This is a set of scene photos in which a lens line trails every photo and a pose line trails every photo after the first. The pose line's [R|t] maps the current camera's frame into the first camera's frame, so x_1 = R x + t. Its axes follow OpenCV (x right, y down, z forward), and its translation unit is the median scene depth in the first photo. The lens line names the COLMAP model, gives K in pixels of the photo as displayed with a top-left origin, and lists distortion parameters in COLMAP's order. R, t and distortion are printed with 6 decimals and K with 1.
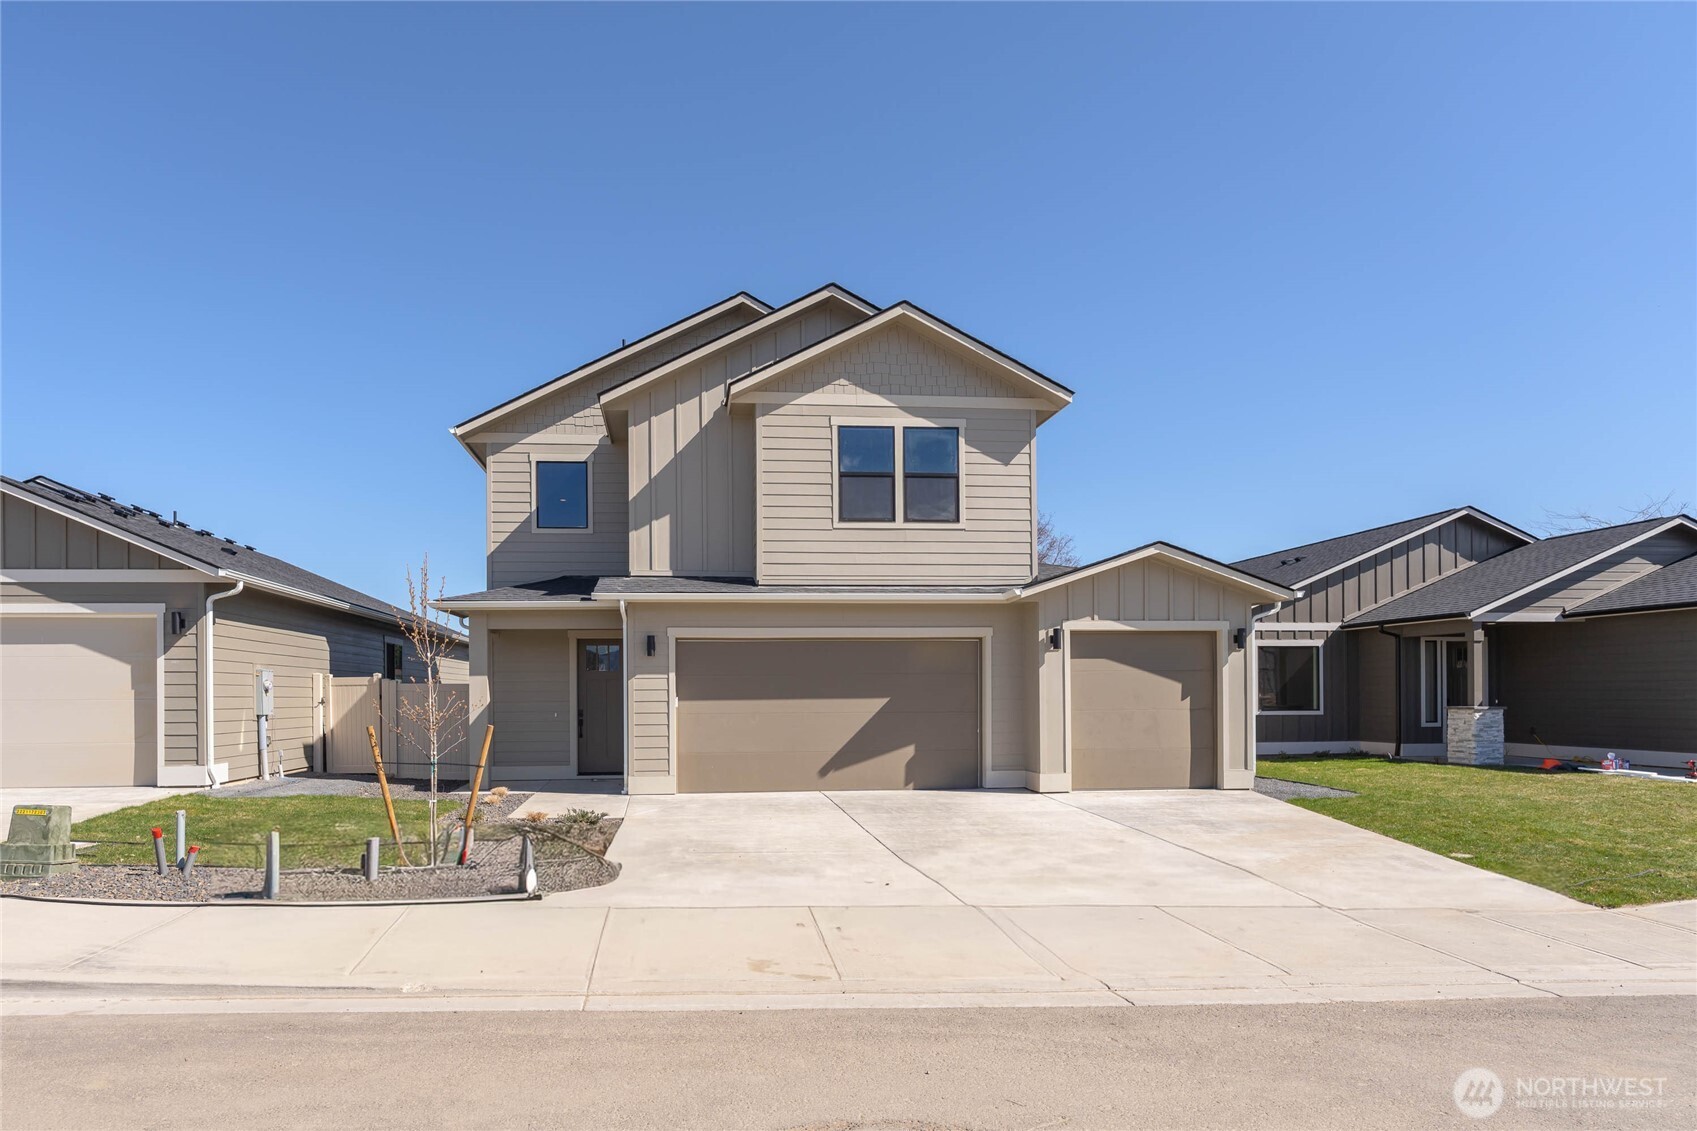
lens RADIAL K [[905.6, 0, 768.2], [0, 905.6, 686.2], [0, 0, 1]] dist [-0.006166, 0.000847]
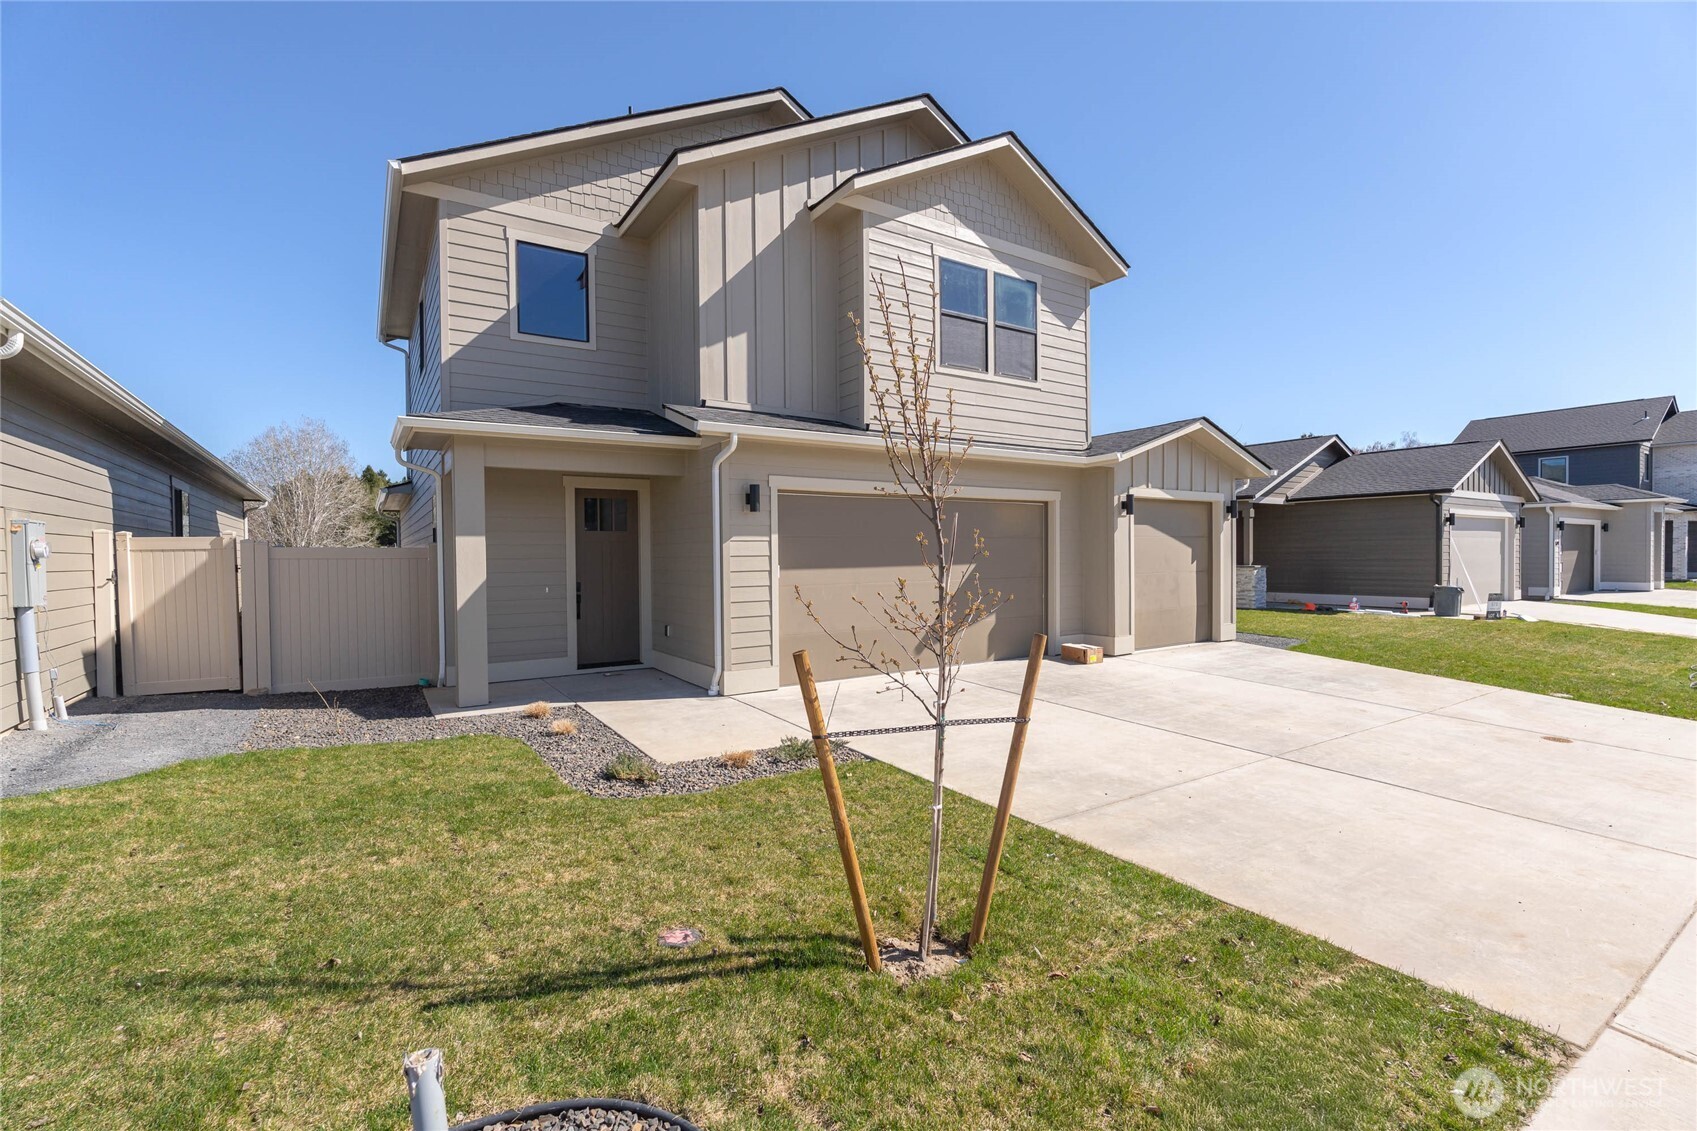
lens RADIAL K [[737.1, 0, 853.2], [0, 737.1, 559.2], [0, 0, 1]] dist [-0.007601, 0.000683]
pose [[0.881435, -0.005998, 0.472267, -0.332914], [0.000578, 0.999932, 0.011619, -0.000507], [-0.472304, -0.009969, 0.881379, 0.395955]]
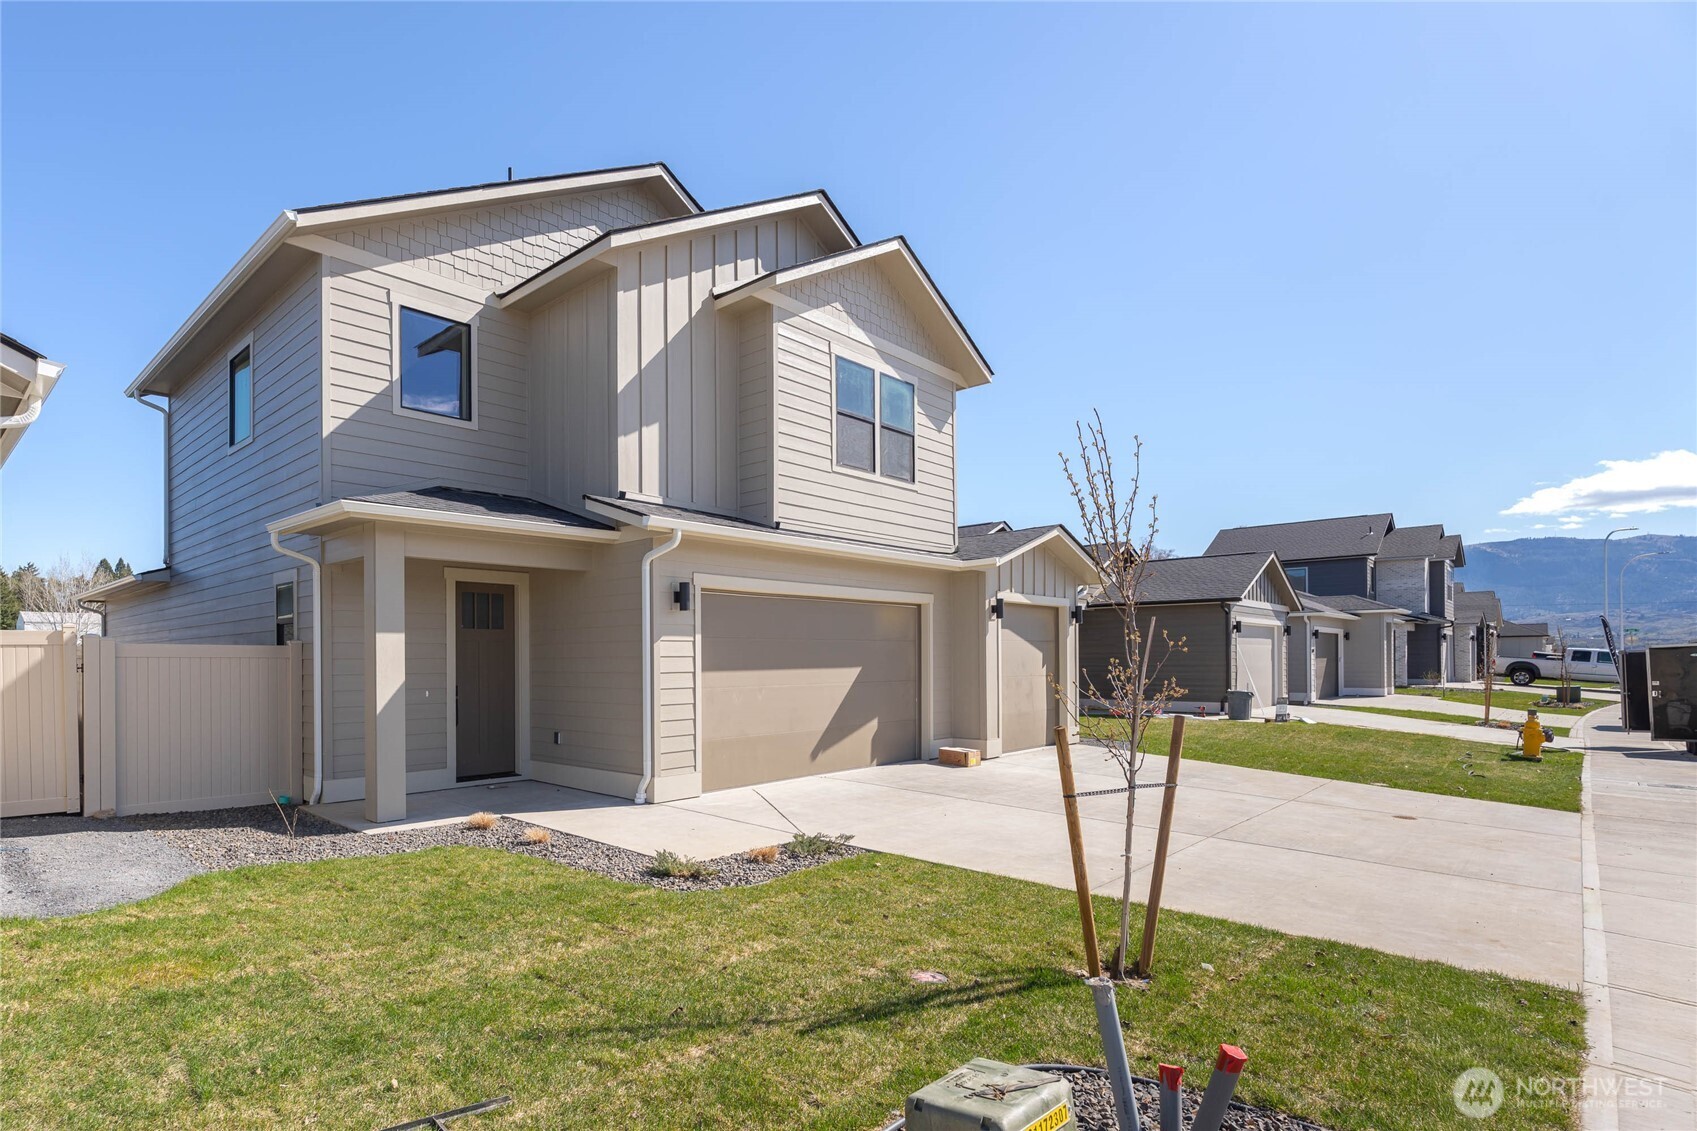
lens RADIAL K [[851.6, 0, 720.1], [0, 851.6, 647.4], [0, 0, 1]] dist [-0.006859, 0.002587]
pose [[0.776197, 0.010290, 0.630406, -0.514734], [-0.004291, 0.999930, -0.011038, 0.003832], [-0.630476, 0.005863, 0.776187, 0.427778]]
